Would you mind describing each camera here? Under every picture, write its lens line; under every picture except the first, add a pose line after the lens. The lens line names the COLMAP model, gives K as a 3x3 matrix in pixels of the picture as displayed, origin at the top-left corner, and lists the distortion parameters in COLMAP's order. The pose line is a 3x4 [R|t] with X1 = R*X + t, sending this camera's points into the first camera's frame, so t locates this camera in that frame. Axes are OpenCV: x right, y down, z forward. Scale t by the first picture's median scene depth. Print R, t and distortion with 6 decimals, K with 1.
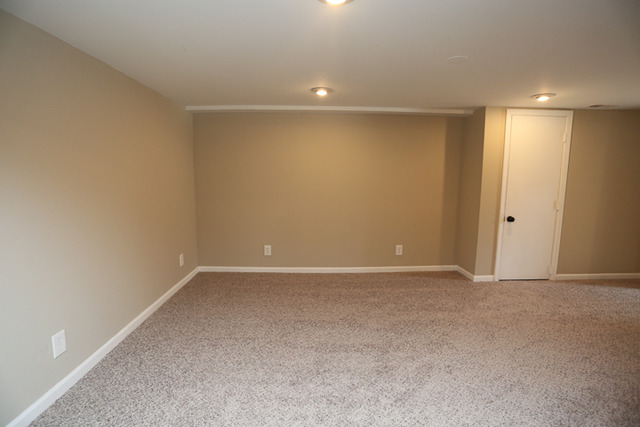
lens RADIAL K [[313.8, 0, 320.0], [0, 313.8, 213.5], [0, 0, 1]] dist [-0.048343, 0.001456]
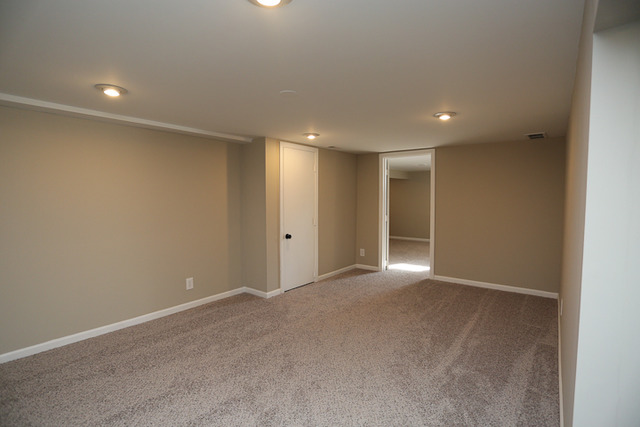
lens RADIAL K [[313.8, 0, 320.0], [0, 313.8, 213.5], [0, 0, 1]] dist [-0.048343, 0.001456]
pose [[0.645568, -0.046573, 0.762281, -0.199905], [0.099131, 0.994805, -0.023174, -0.028326], [-0.757241, 0.090526, 0.646831, 0.146013]]
